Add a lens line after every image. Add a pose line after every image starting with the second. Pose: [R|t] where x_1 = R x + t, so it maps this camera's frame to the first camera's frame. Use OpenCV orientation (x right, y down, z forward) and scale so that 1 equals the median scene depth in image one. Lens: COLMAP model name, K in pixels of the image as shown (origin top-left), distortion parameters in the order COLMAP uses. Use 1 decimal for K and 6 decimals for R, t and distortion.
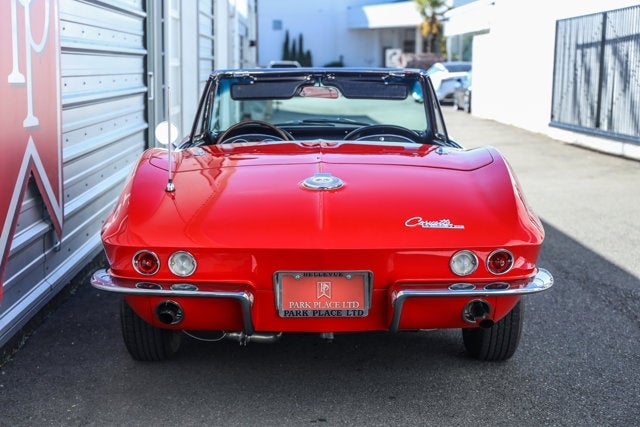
lens RADIAL K [[1244.5, 0, 320.0], [0, 1244.5, 213.5], [0, 0, 1]] dist [0.025306, -0.024954]
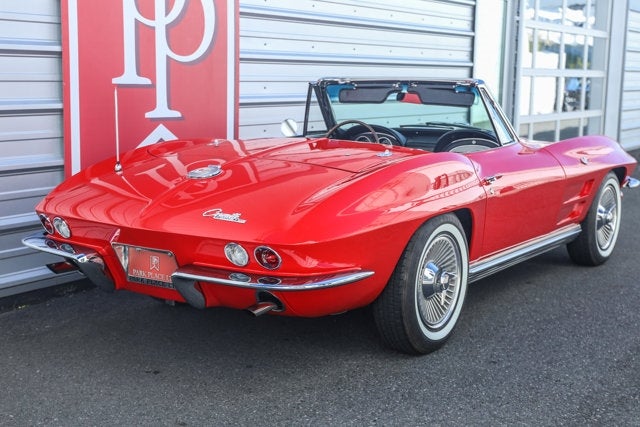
lens RADIAL K [[925.1, 0, 319.6], [0, 925.1, 236.0], [0, 0, 1]] dist [0.035421, 0.056576]
pose [[0.819004, 0.109433, -0.563256, 0.148177], [-0.081060, 0.993866, 0.075229, -0.010126], [0.568034, -0.015955, 0.822851, 0.088608]]
